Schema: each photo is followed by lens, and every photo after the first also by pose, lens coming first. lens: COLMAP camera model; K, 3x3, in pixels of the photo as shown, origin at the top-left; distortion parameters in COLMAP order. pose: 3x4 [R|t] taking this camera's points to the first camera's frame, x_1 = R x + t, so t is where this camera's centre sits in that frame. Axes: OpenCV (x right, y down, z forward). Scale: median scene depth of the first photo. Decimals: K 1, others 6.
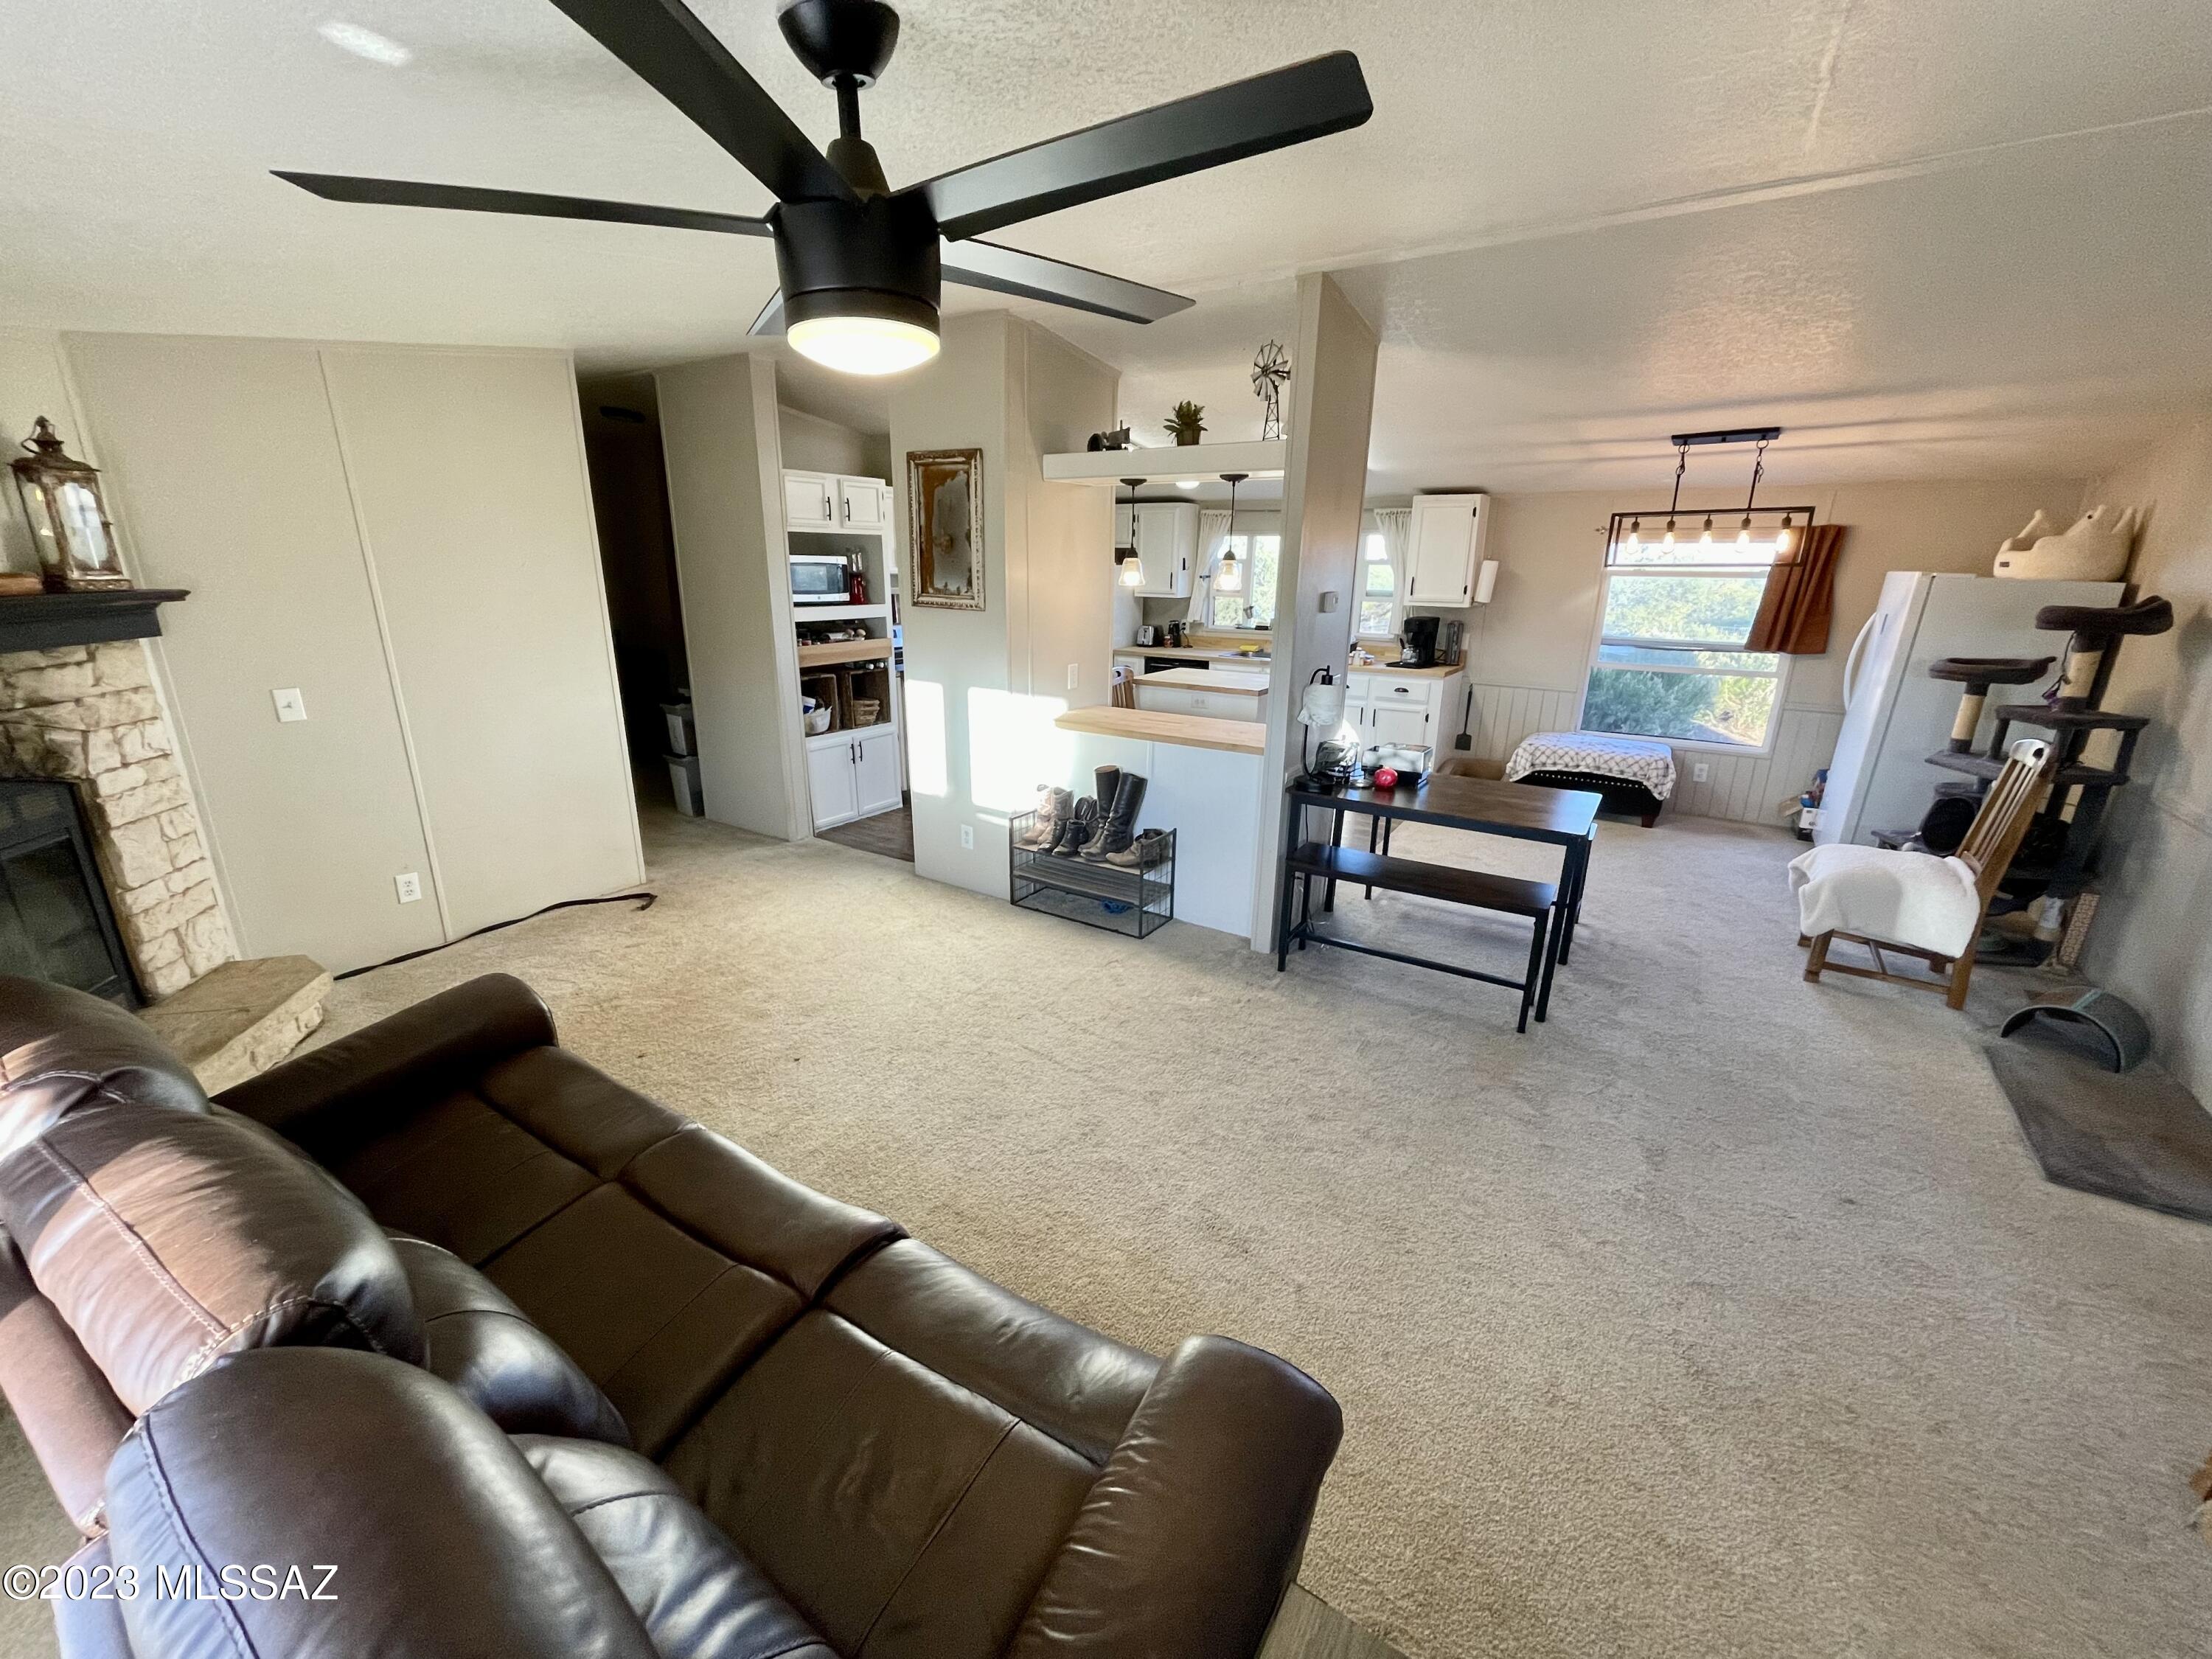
lens RADIAL K [[892.7, 0, 1095.1], [0, 892.7, 833.1], [0, 0, 1]] dist [-0.003071, 0.000868]
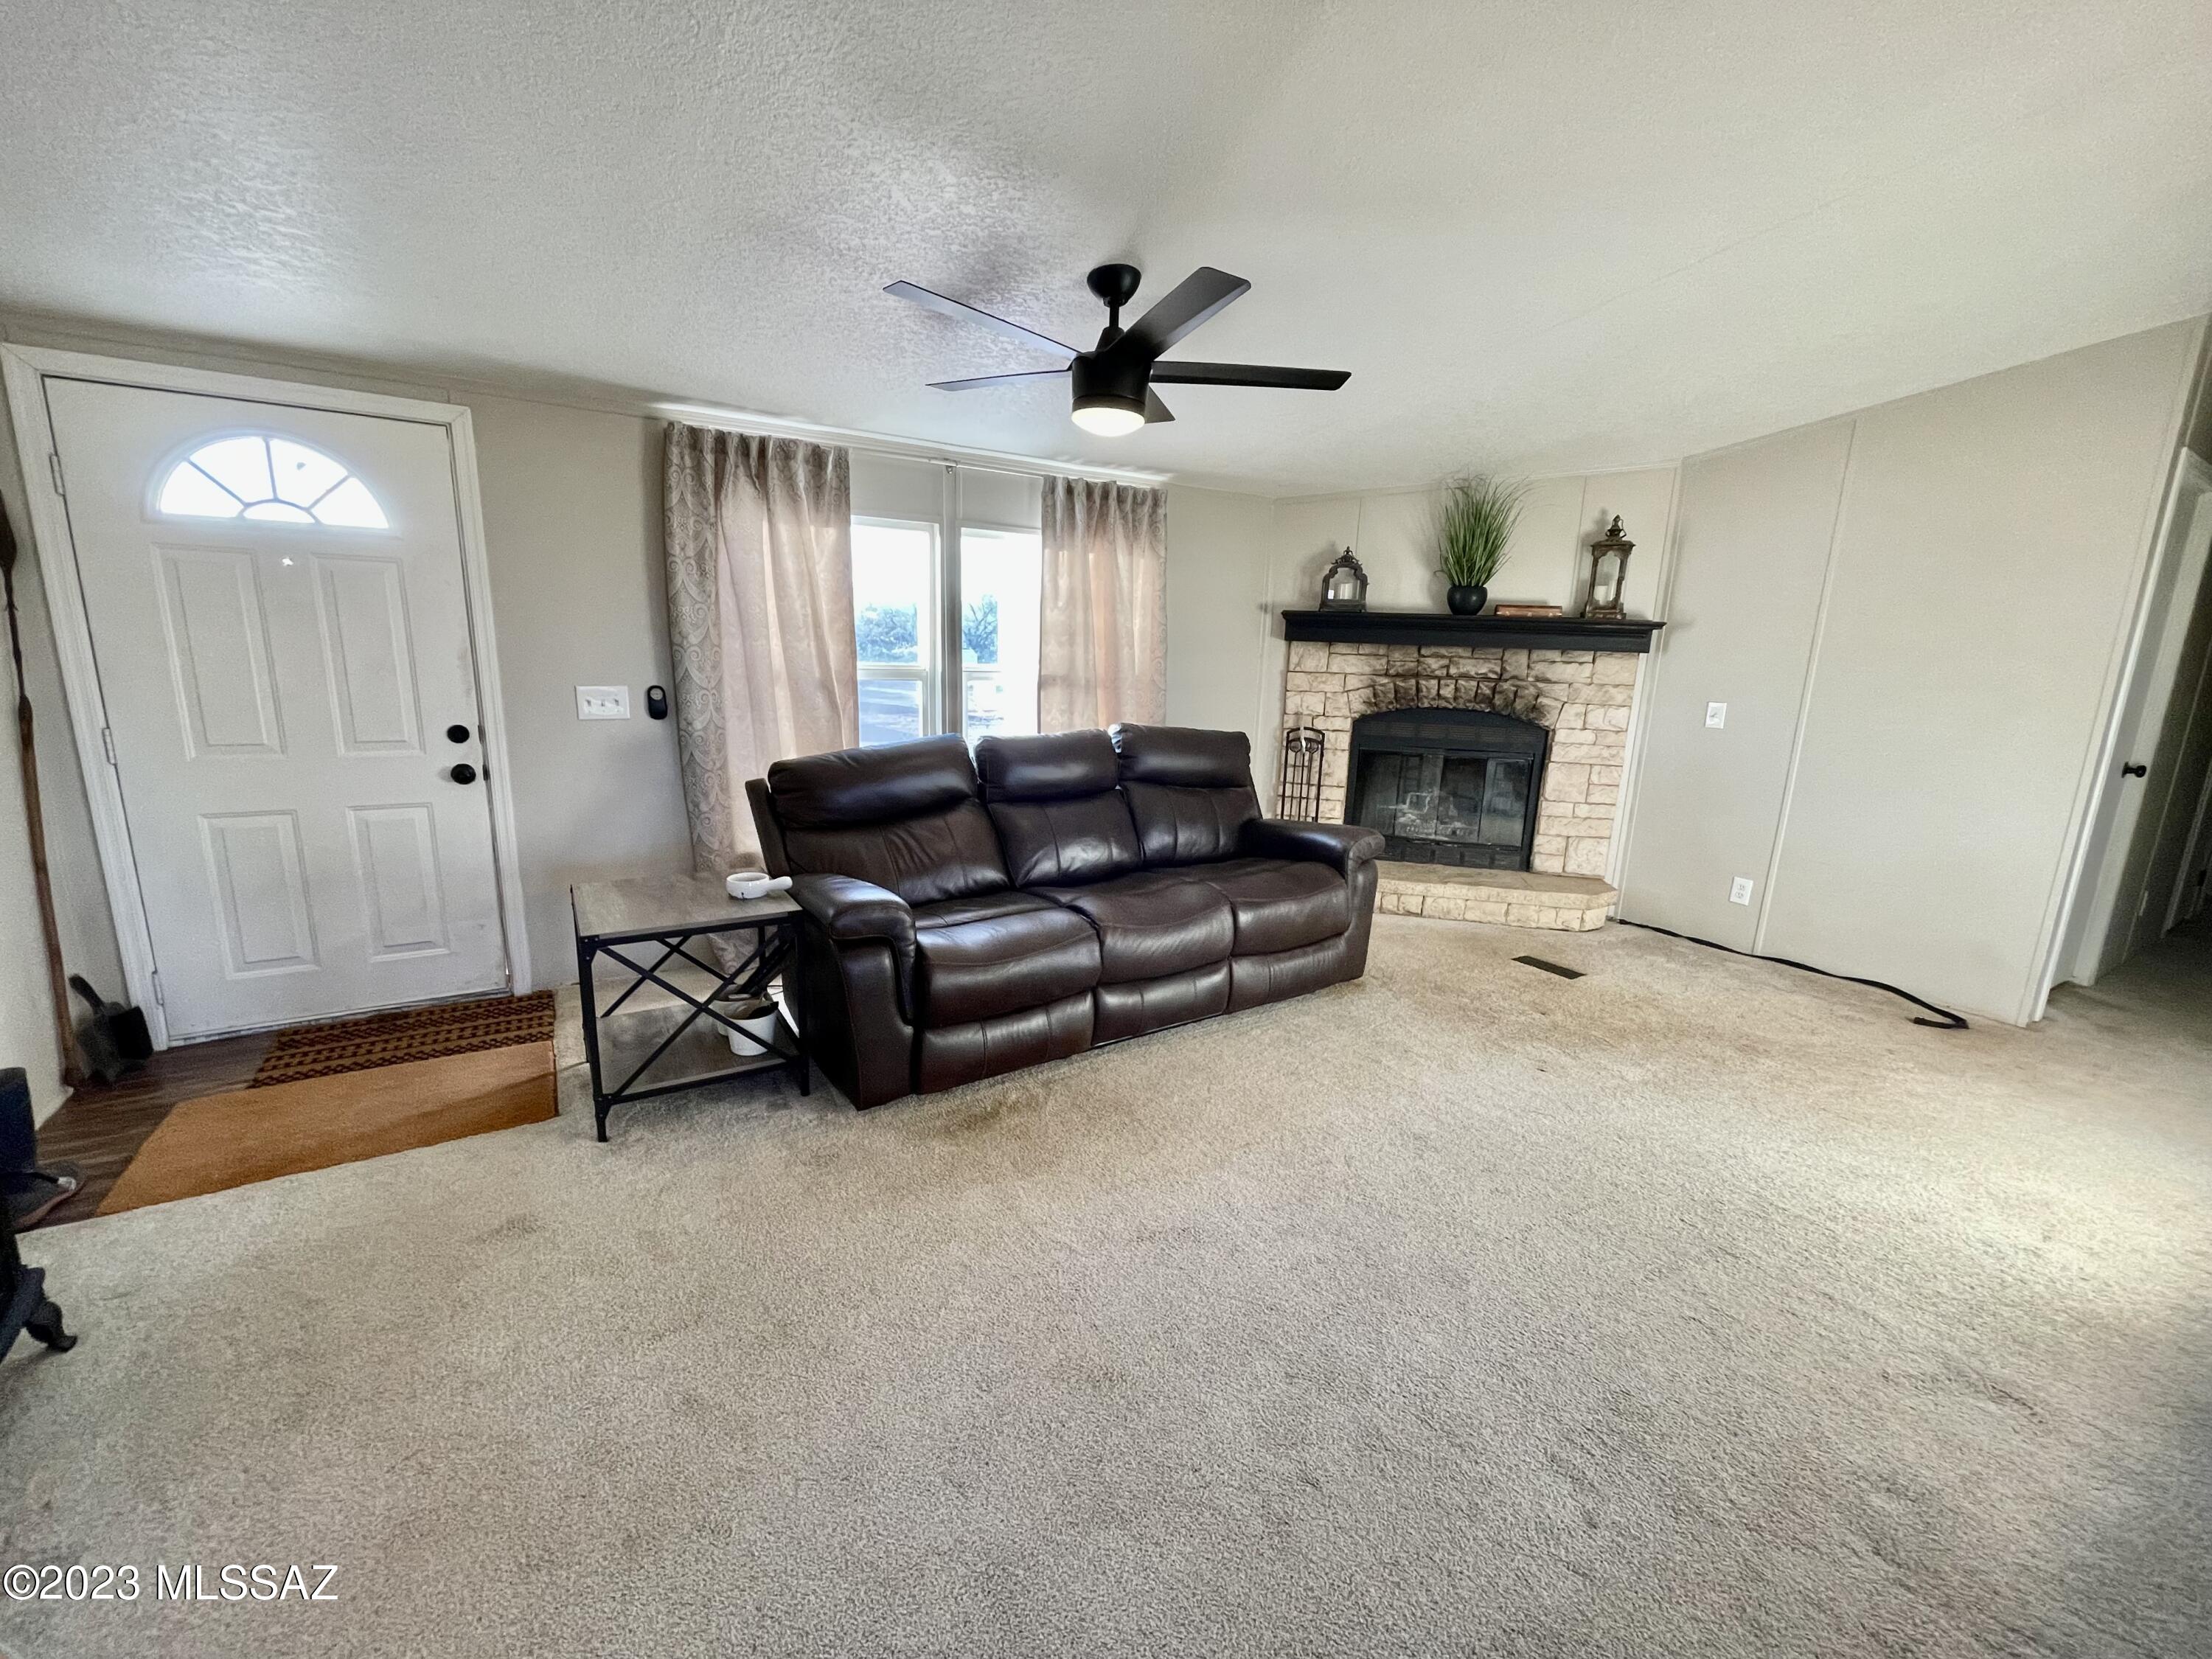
lens RADIAL K [[892.7, 0, 1095.4], [0, 892.7, 831.9], [0, 0, 1]] dist [-0.003071, 0.000868]
pose [[-0.423304, 0.161449, -0.891487, 0.495559], [-0.303342, 0.901944, 0.307378, -0.092121], [0.853697, 0.400539, -0.332822, 0.586276]]
